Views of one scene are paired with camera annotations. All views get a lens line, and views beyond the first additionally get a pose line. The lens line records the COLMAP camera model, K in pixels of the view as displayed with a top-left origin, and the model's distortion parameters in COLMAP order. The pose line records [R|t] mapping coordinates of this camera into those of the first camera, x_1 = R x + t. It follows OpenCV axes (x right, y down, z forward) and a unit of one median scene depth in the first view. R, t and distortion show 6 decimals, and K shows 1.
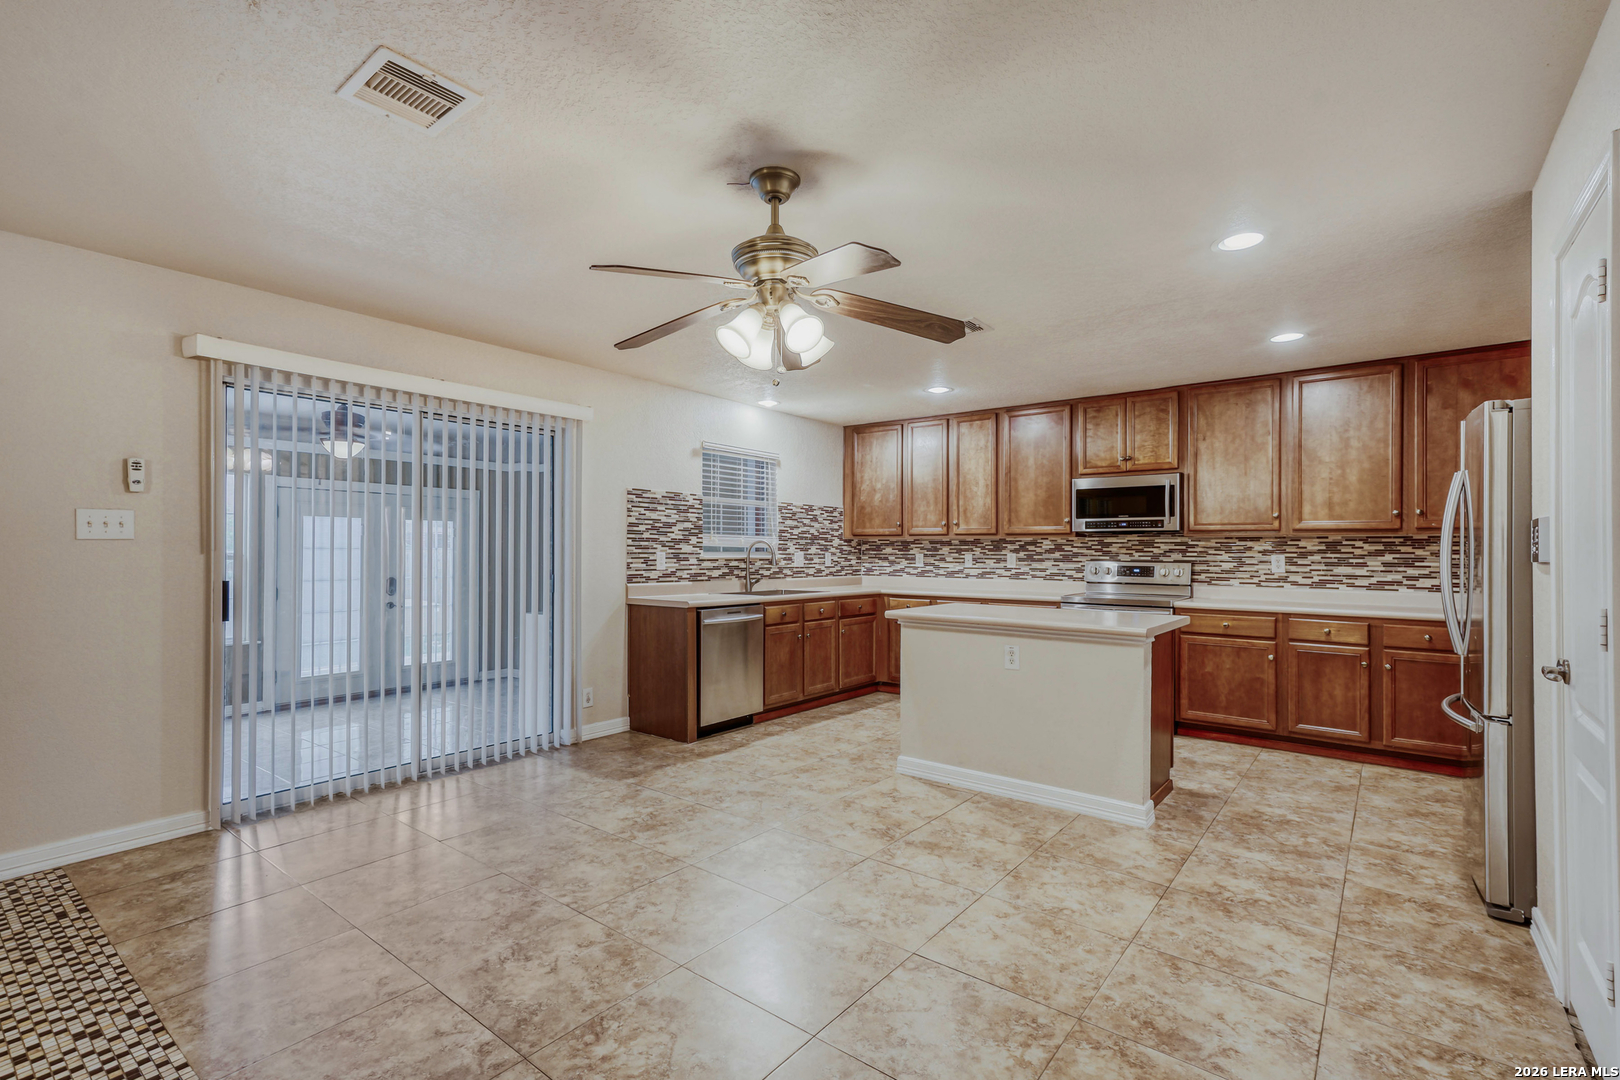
lens RADIAL K [[742.5, 0, 821.3], [0, 742.5, 551.9], [0, 0, 1]] dist [-0.003005, 0.004356]
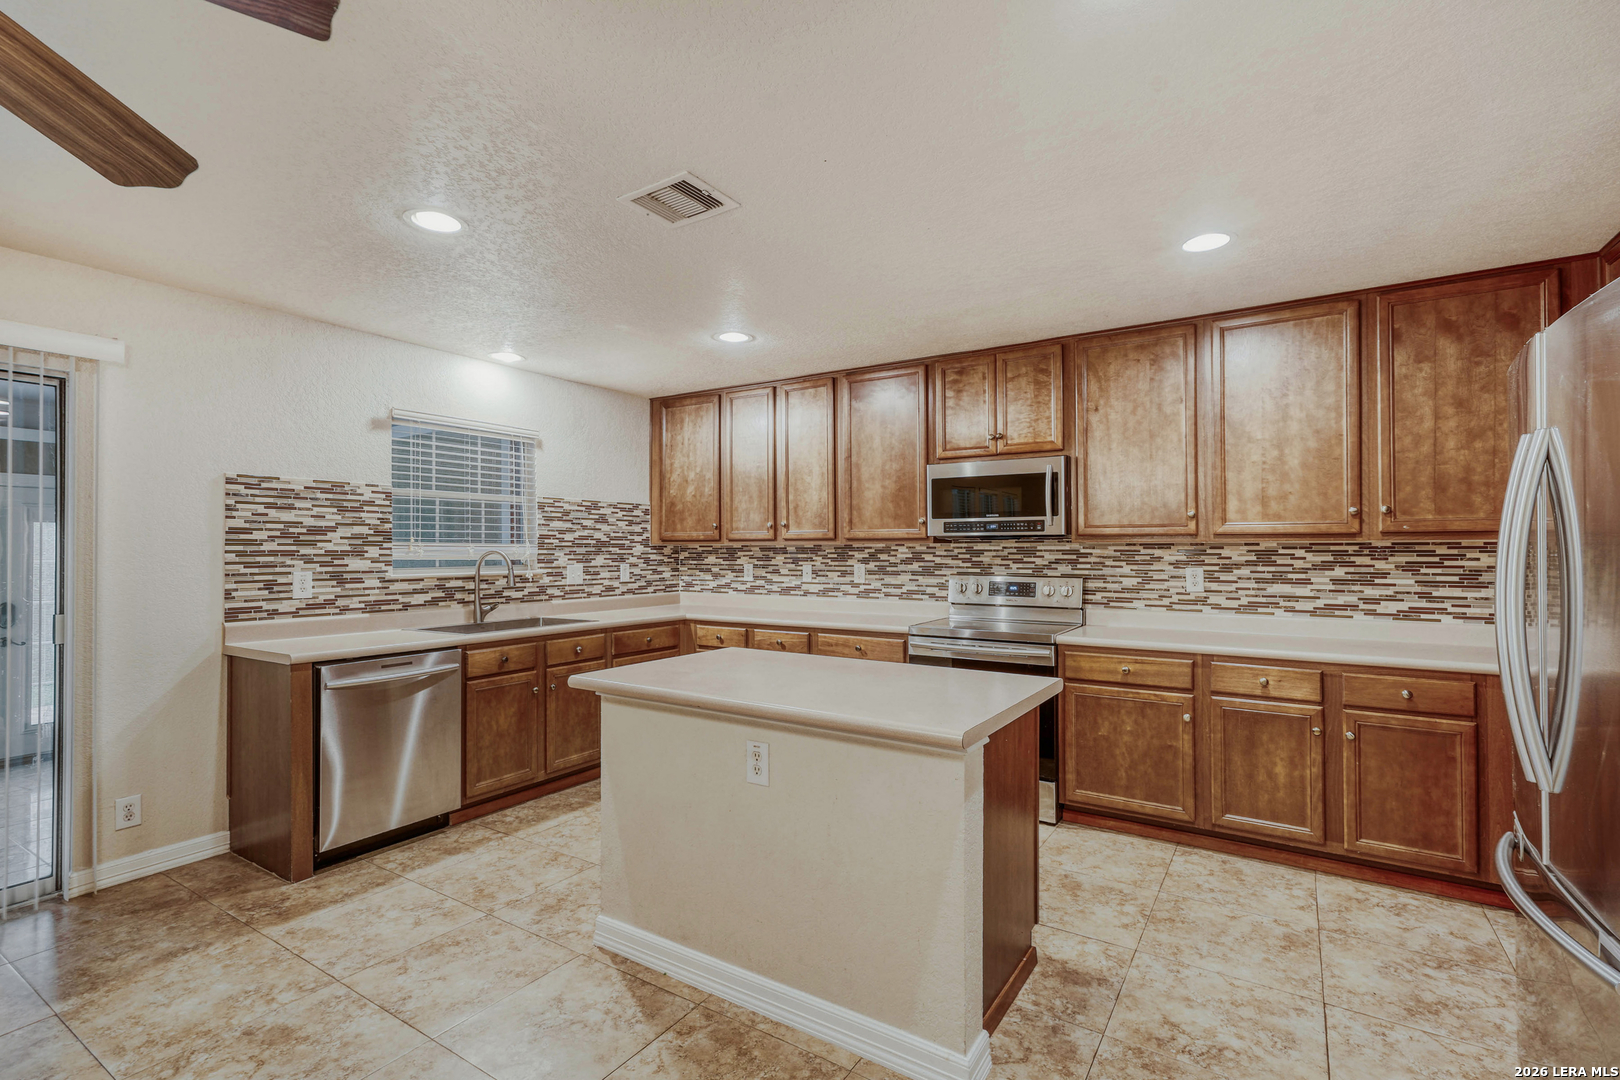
lens RADIAL K [[742.5, 0, 816.5], [0, 742.5, 541.5], [0, 0, 1]] dist [-0.003005, 0.004356]
pose [[0.996476, -0.004898, 0.083739, 0.191533], [0.005747, 0.999934, -0.009906, -0.017847], [-0.083685, 0.010353, 0.996438, 0.316004]]
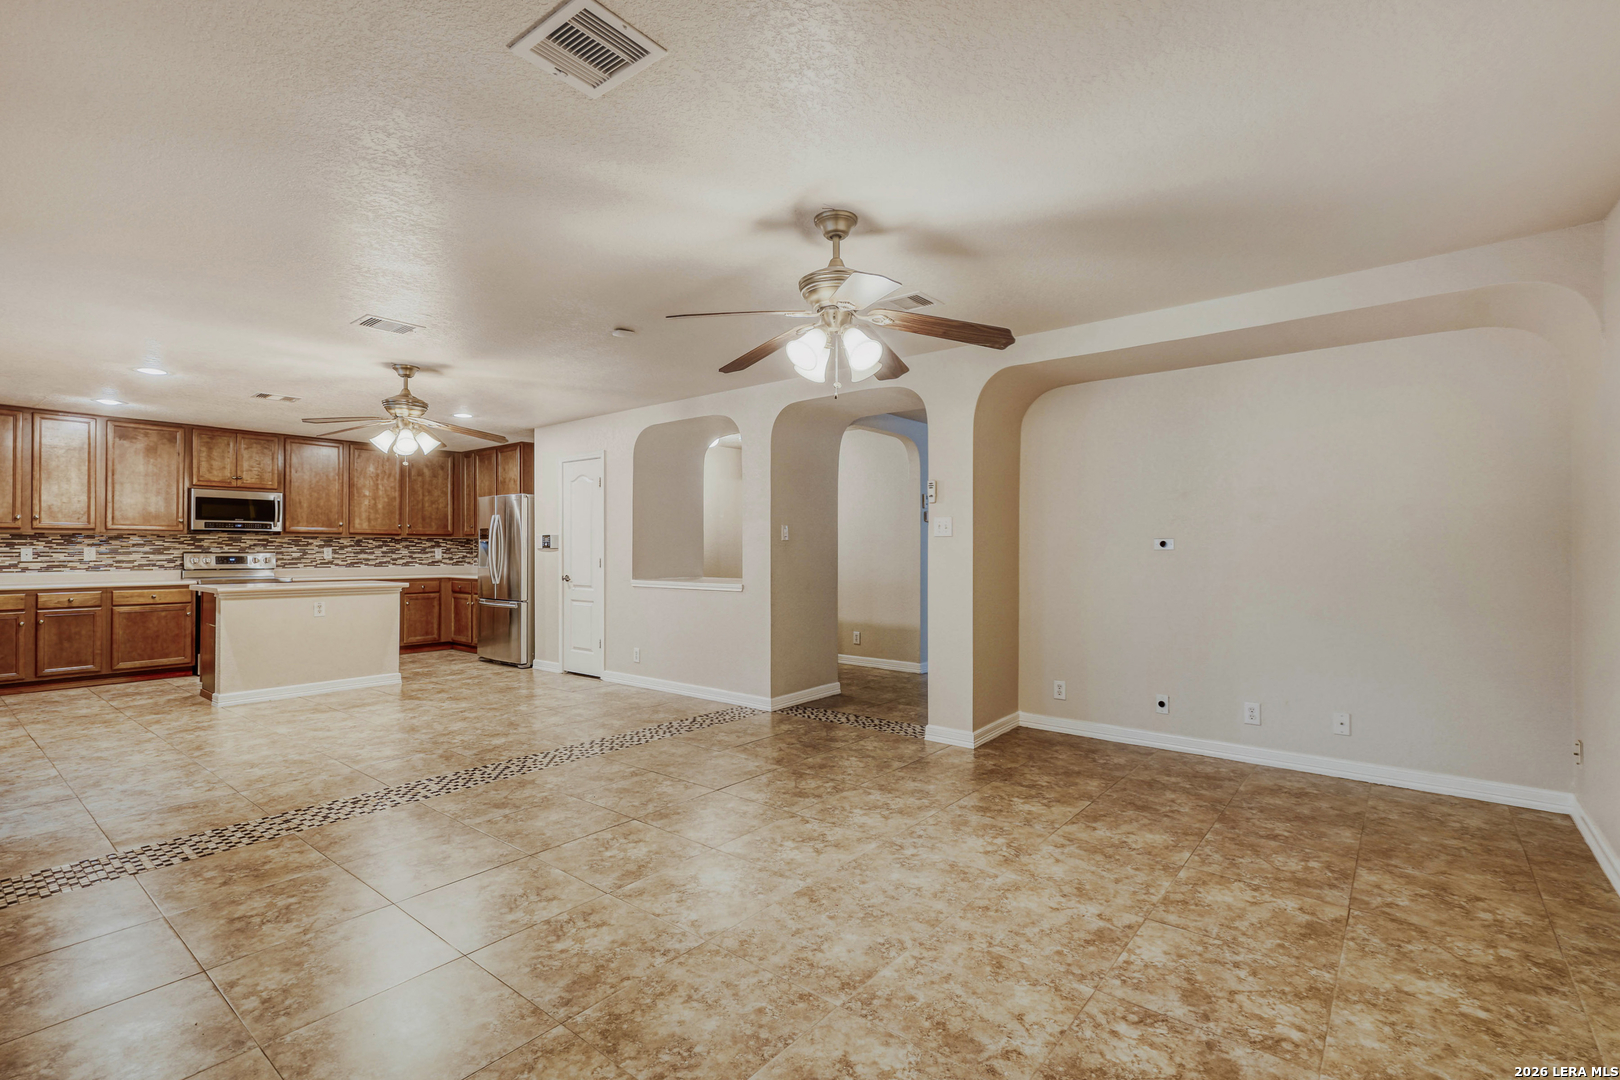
lens RADIAL K [[742.5, 0, 806.8], [0, 742.5, 535.3], [0, 0, 1]] dist [-0.003005, 0.004356]
pose [[0.027624, 0.015740, 0.999494, -1.032436], [0.000944, 0.999875, -0.015772, 0.003488], [-0.999618, 0.001379, 0.027606, -0.100391]]
